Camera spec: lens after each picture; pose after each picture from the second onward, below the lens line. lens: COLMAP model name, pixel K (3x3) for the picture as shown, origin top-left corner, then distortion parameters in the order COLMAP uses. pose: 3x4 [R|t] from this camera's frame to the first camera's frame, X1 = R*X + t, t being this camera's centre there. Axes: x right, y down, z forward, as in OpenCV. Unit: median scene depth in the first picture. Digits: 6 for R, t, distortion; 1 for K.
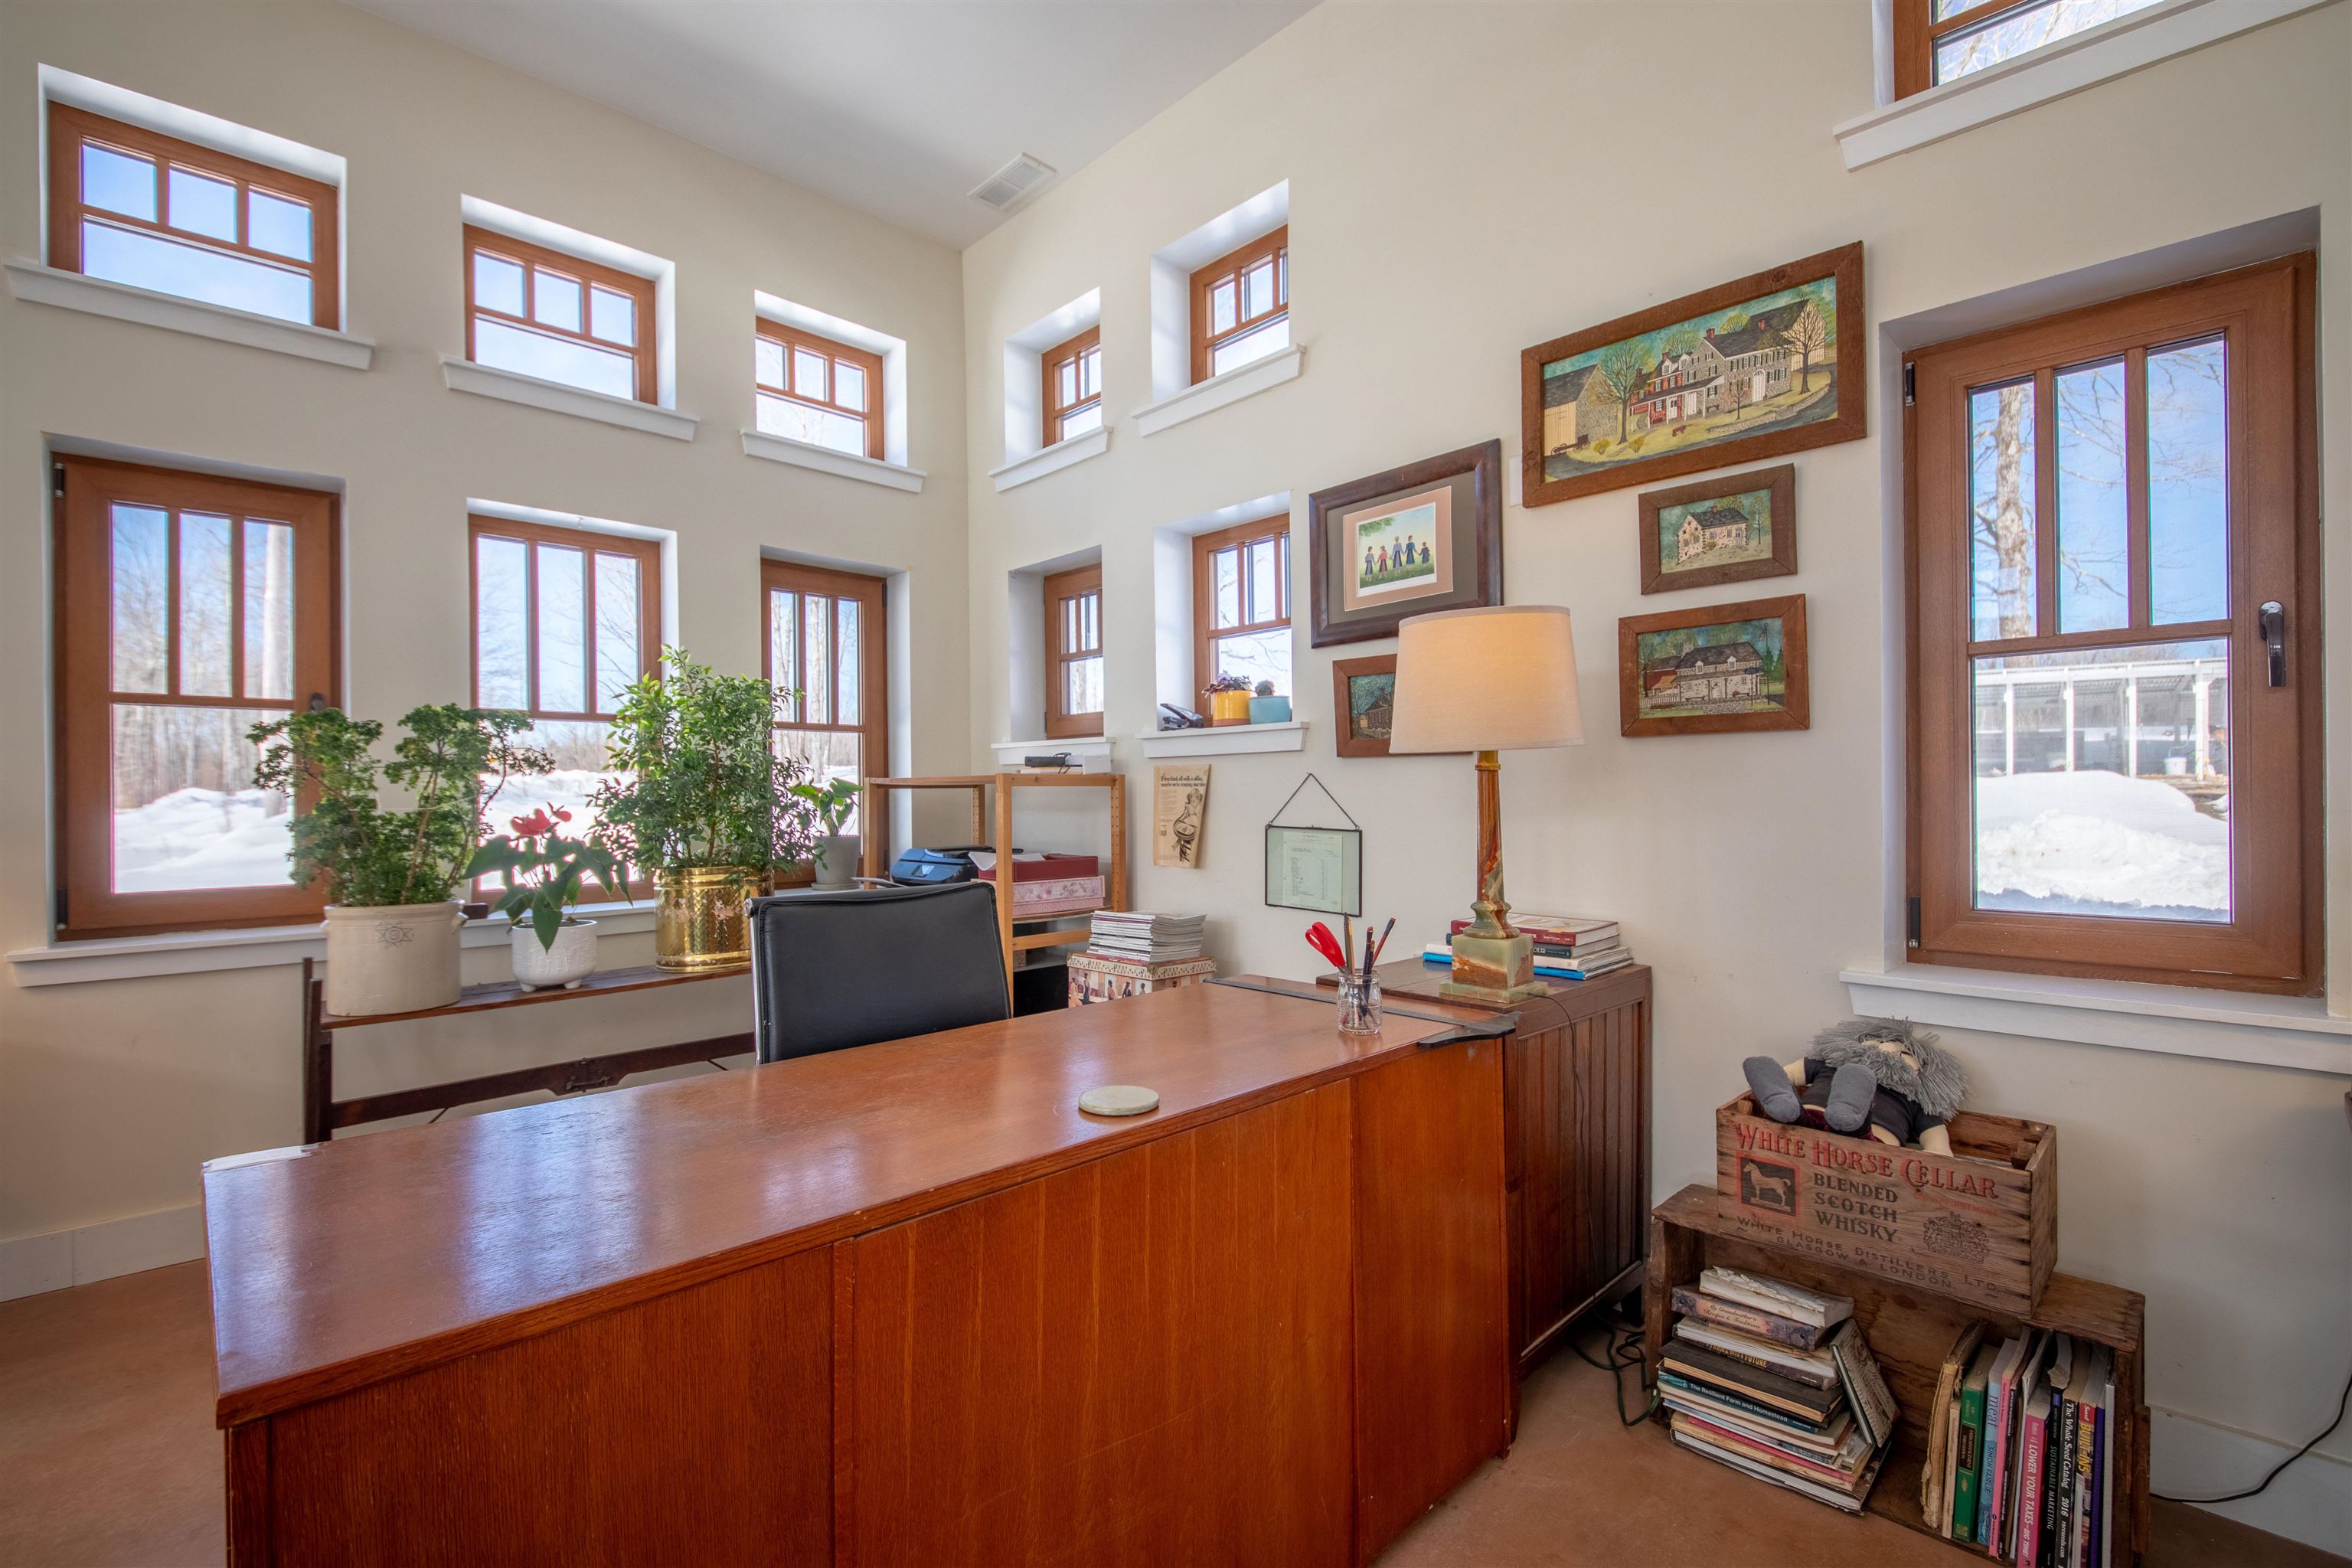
lens RADIAL K [[1032.1, 0, 1181.3], [0, 1032.1, 807.0], [0, 0, 1]] dist [-0.001868, -0.000853]
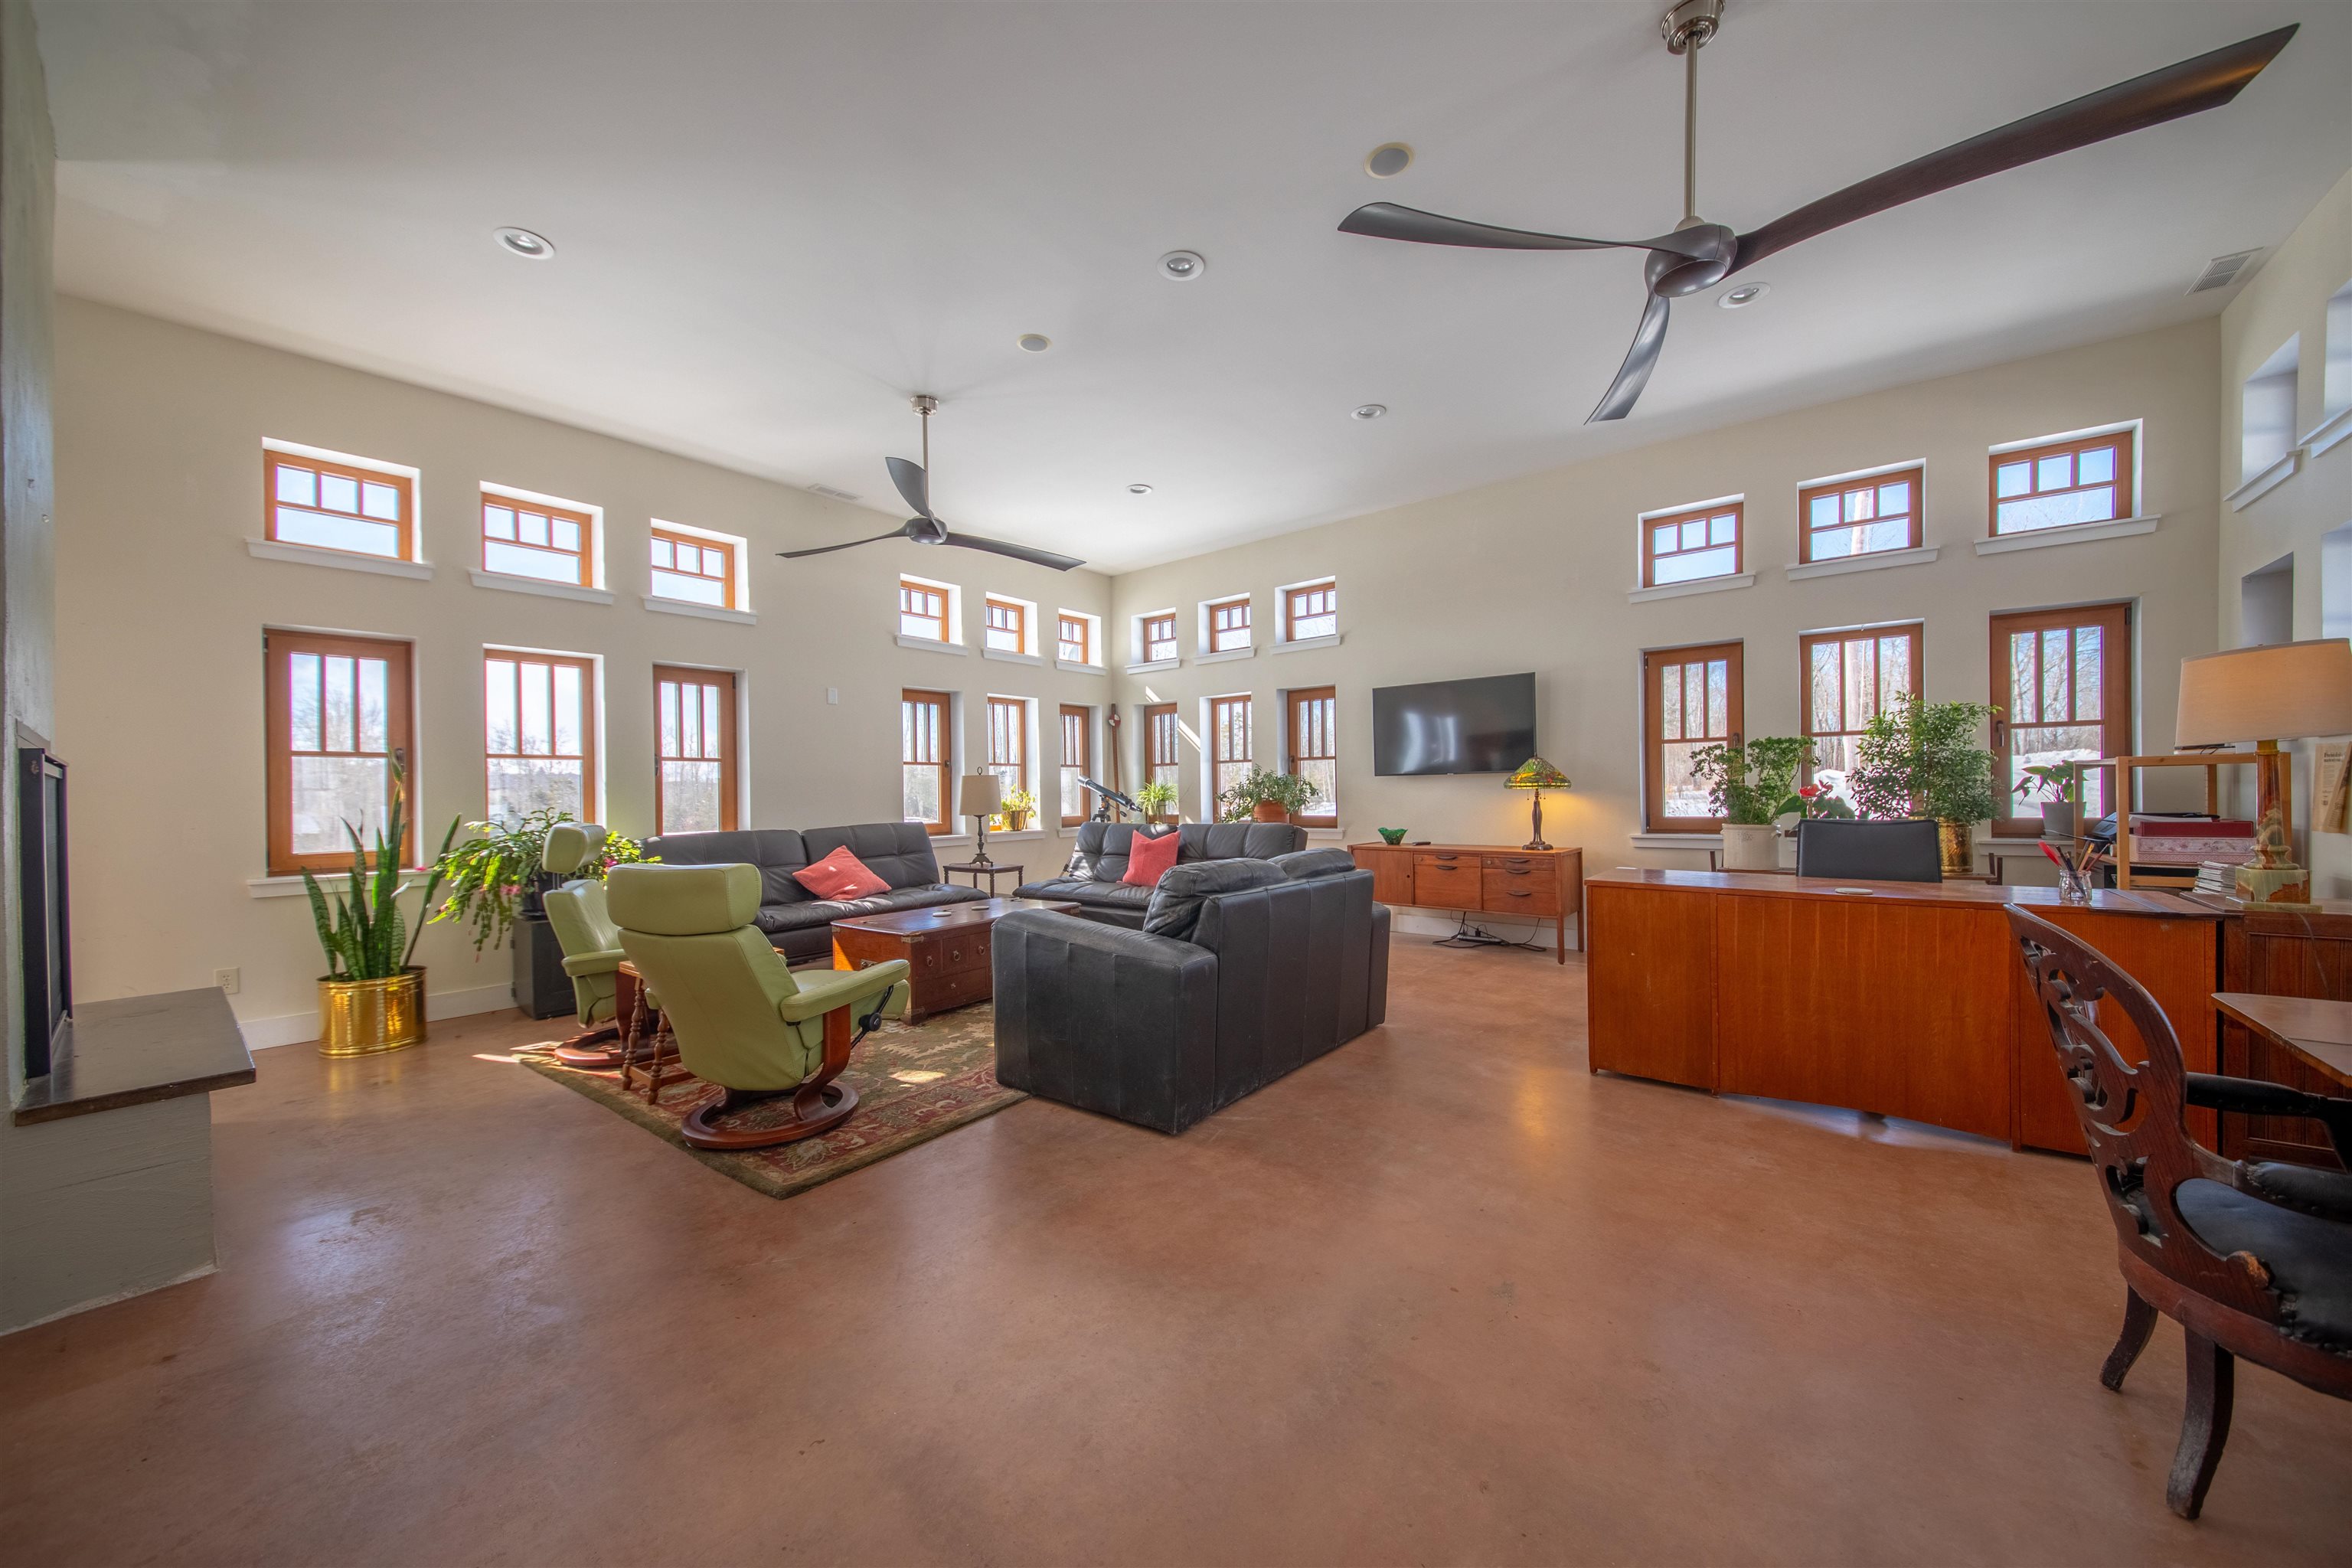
lens RADIAL K [[845.0, 0, 1176.1], [0, 845.0, 795.6], [0, 0, 1]] dist [0.000947, -0.006945]
pose [[0.138494, 0.012371, -0.990286, 0.855671], [0.006889, 0.999886, 0.013454, -0.005580], [0.990339, -0.008685, 0.138393, -0.493025]]
